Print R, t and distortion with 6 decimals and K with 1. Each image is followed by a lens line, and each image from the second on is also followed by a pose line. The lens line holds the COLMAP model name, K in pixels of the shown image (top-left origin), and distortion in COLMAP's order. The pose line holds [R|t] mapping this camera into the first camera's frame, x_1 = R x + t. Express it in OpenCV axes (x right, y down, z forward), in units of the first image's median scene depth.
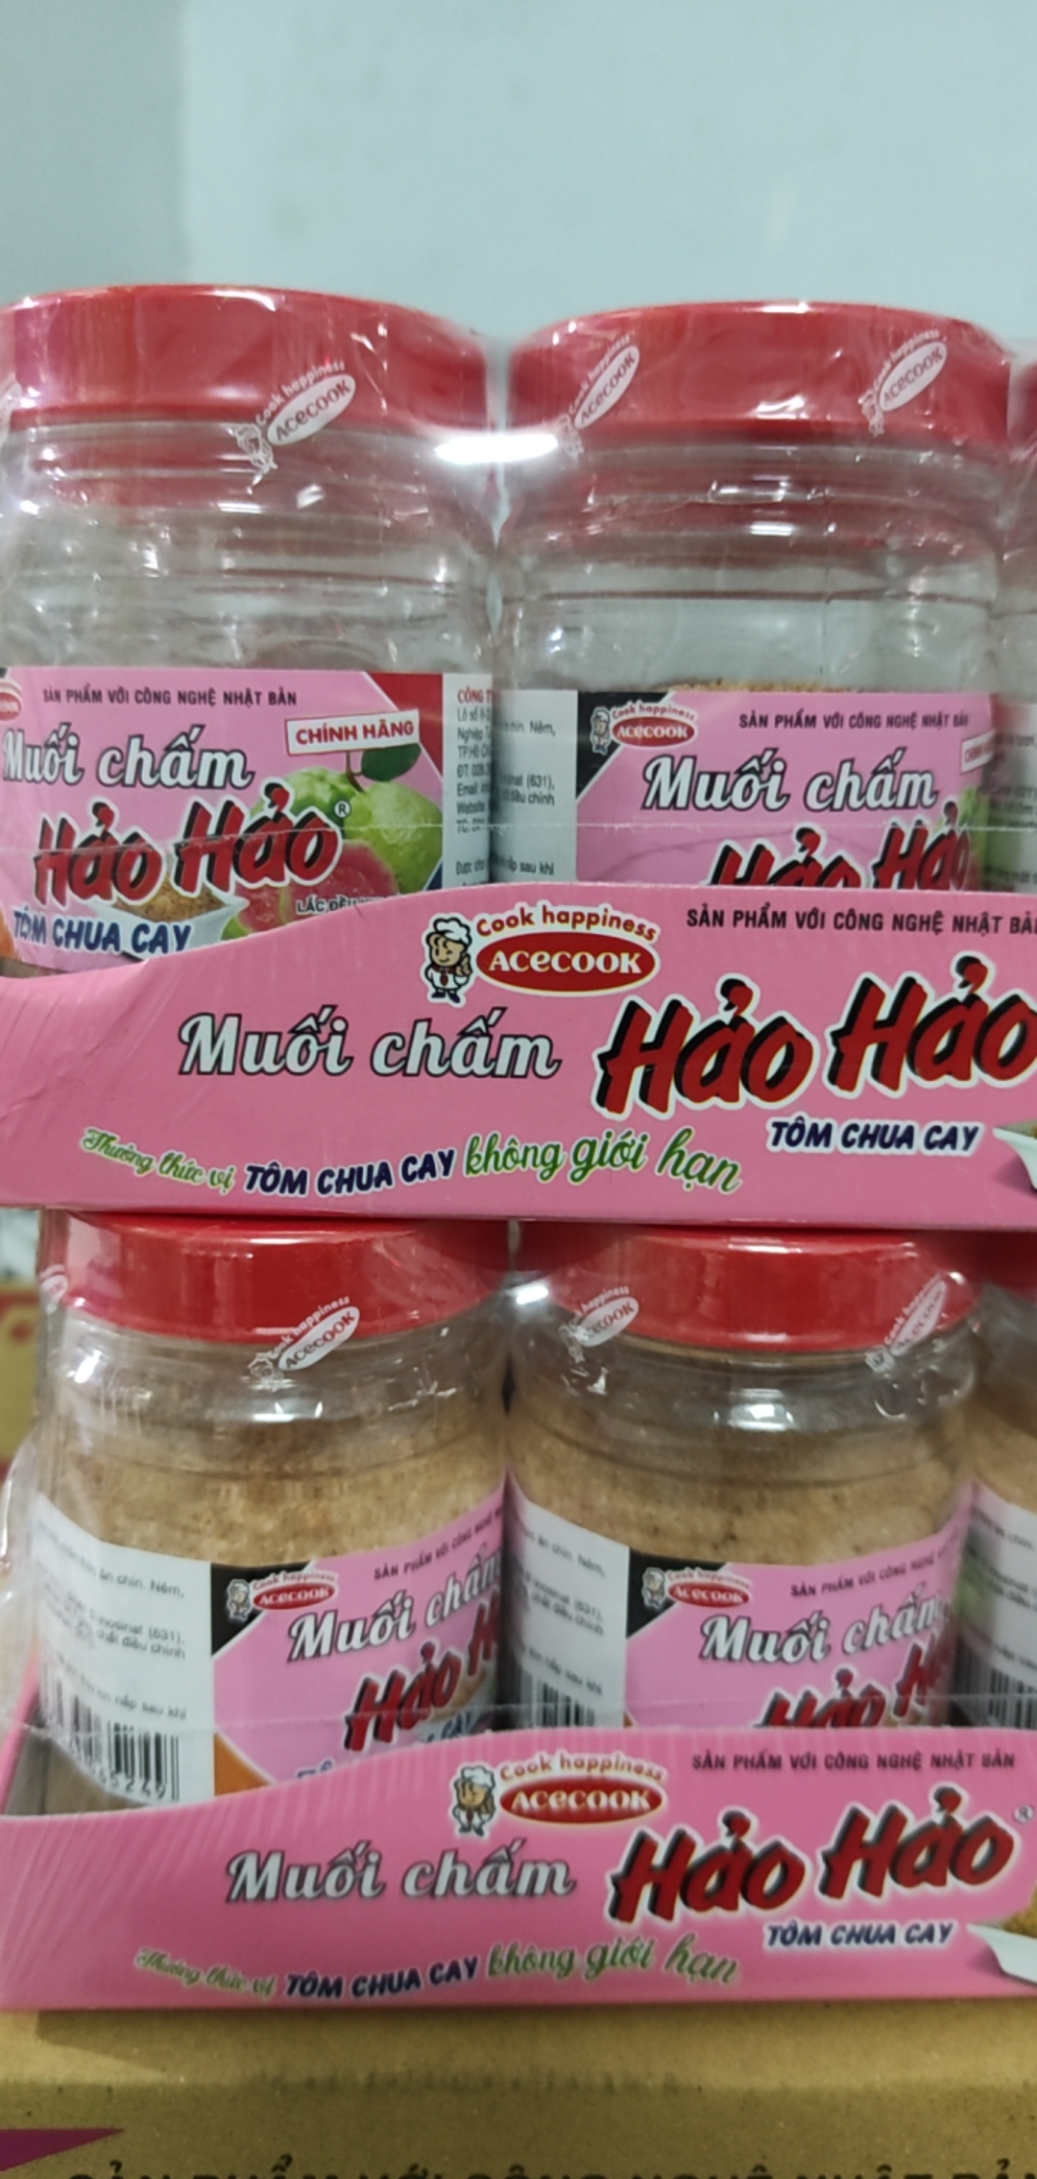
lens RADIAL K [[1620.5, 0, 525.3], [0, 1620.5, 1082.0], [0, 0, 1]] dist [-0.001591, -0.030535]
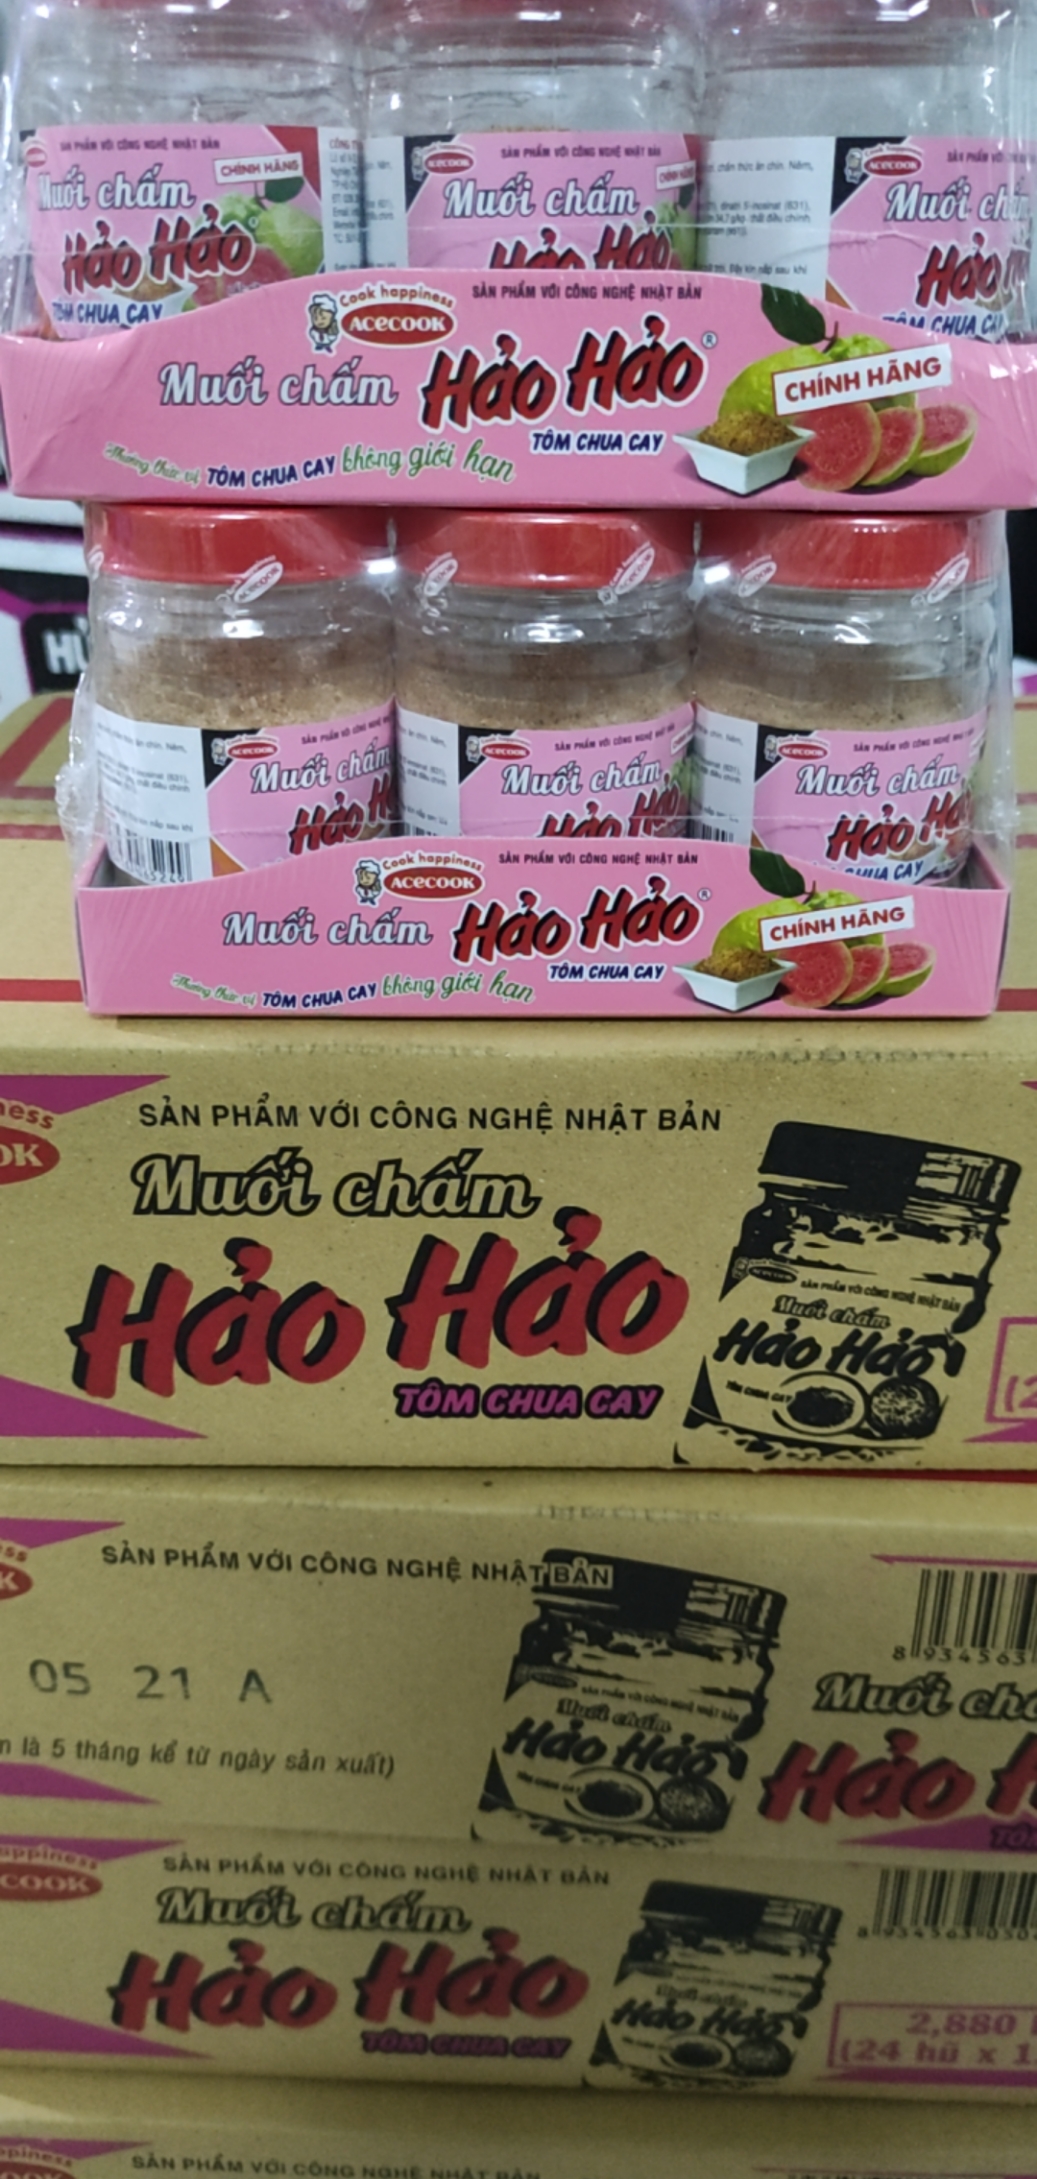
lens RADIAL K [[1620.5, 0, 524.9], [0, 1620.5, 1079.9], [0, 0, 1]] dist [-0.001591, -0.030535]
pose [[0.999014, 0.003247, -0.044286, 0.214462], [0.008025, 0.967698, 0.251985, 0.235553], [0.043674, -0.252092, 0.966717, -0.686717]]
